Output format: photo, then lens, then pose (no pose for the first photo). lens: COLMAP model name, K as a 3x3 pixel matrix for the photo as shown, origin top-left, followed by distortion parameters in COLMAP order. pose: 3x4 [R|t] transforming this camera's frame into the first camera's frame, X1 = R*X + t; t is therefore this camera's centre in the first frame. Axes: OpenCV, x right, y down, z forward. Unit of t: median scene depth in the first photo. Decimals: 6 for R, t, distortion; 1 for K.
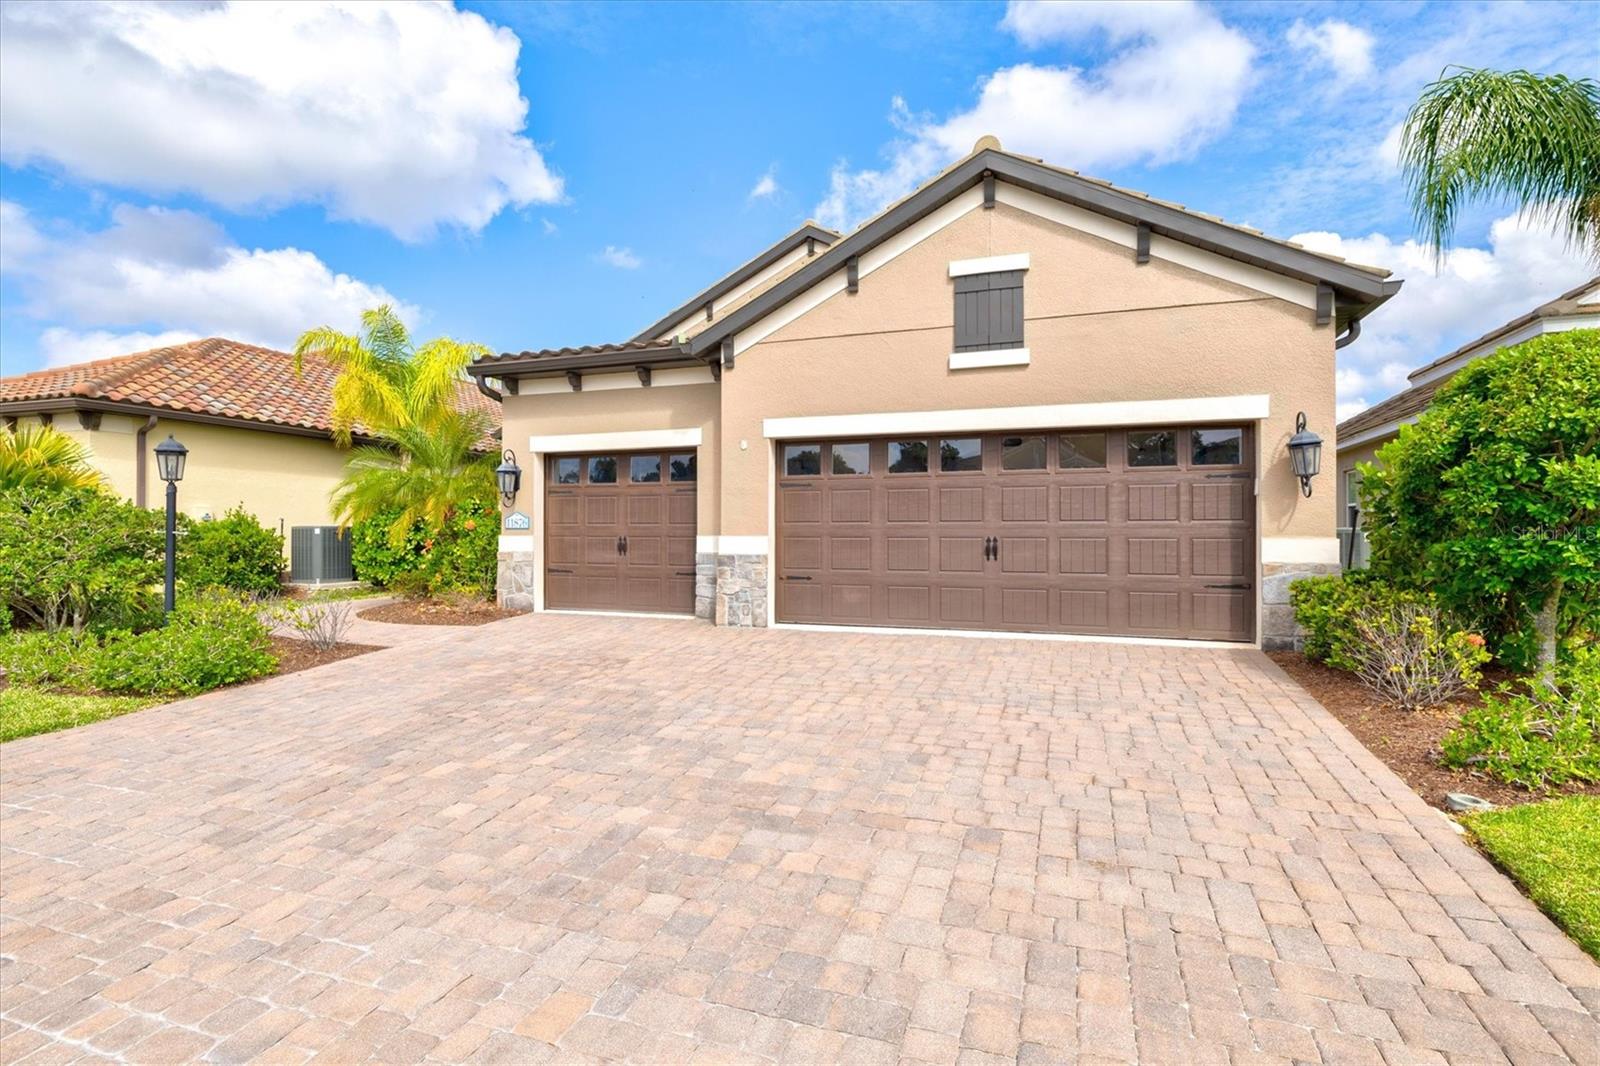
lens RADIAL K [[812.9, 0, 765.7], [0, 812.9, 509.2], [0, 0, 1]] dist [-0.011514, 0.005032]
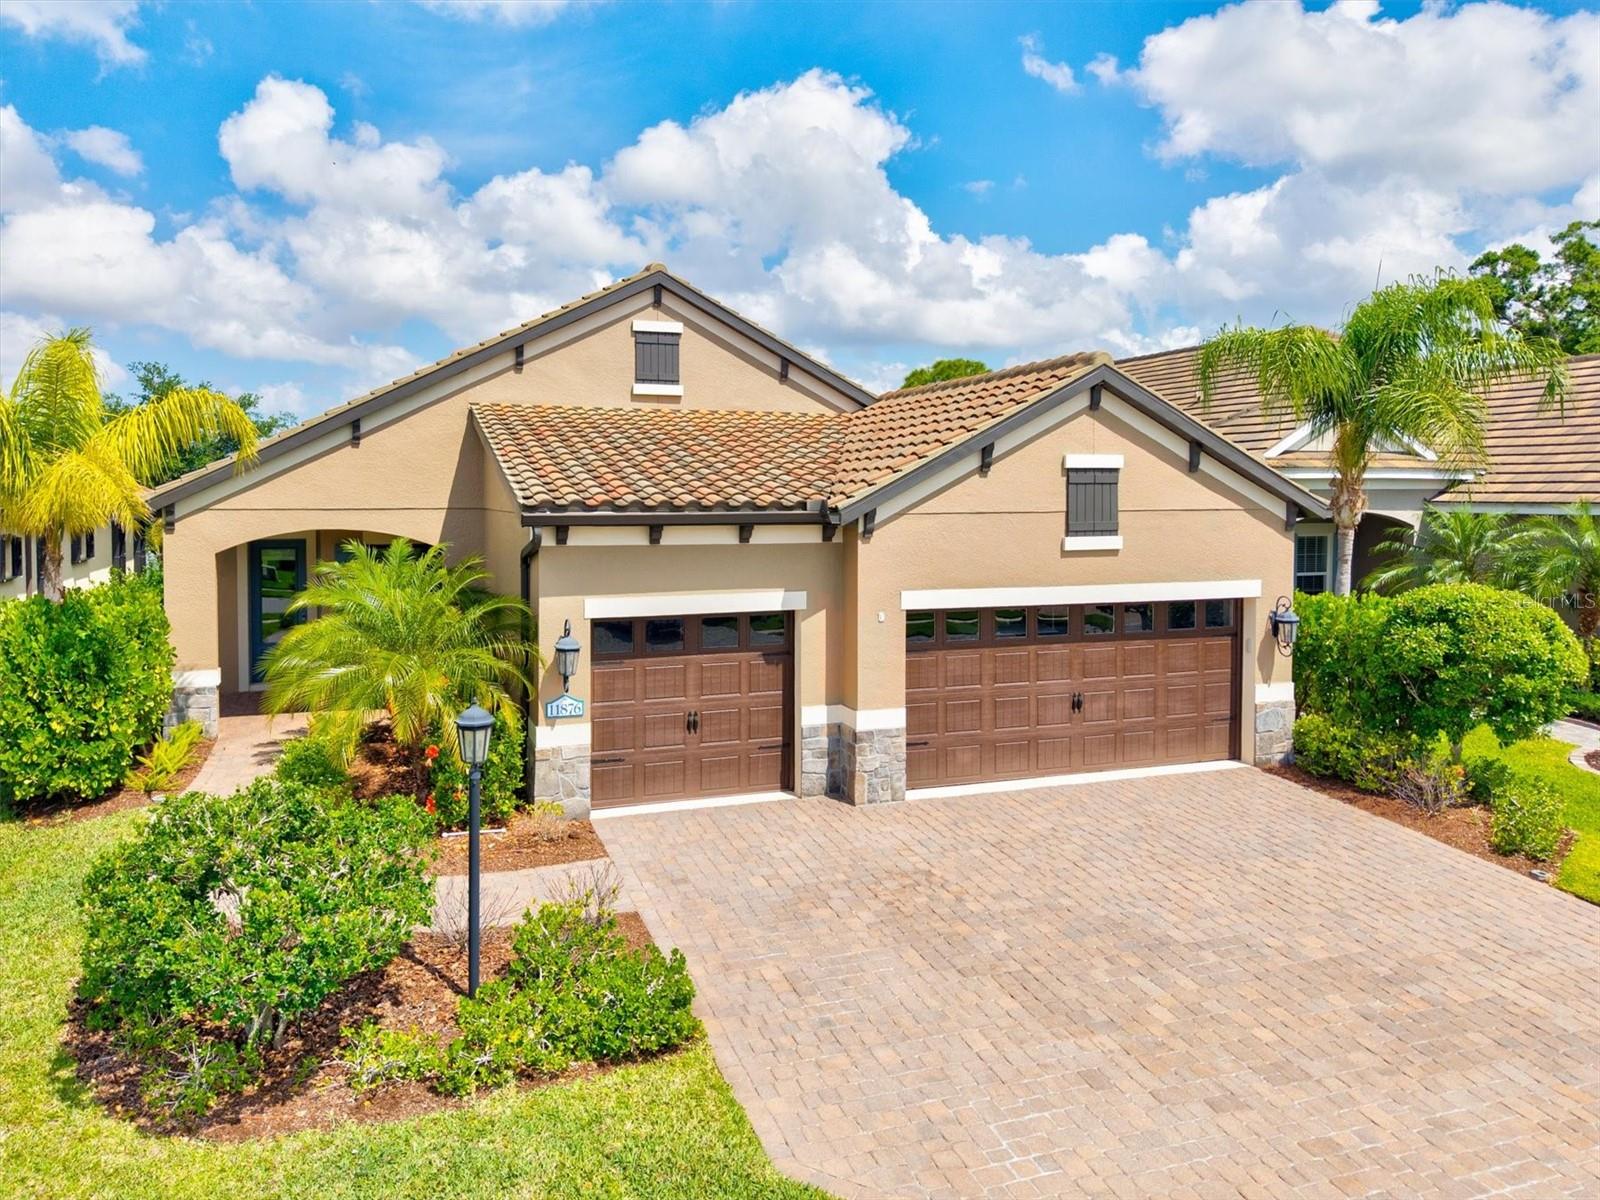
lens RADIAL K [[1164.8, 0, 773.5], [0, 1164.8, 509.8], [0, 0, 1]] dist [0.029781, -0.036854]
pose [[0.763290, -0.015544, 0.645869, -1.126489], [-0.017245, 0.998864, 0.044421, -0.293732], [-0.645826, -0.045044, 0.762155, 0.026753]]
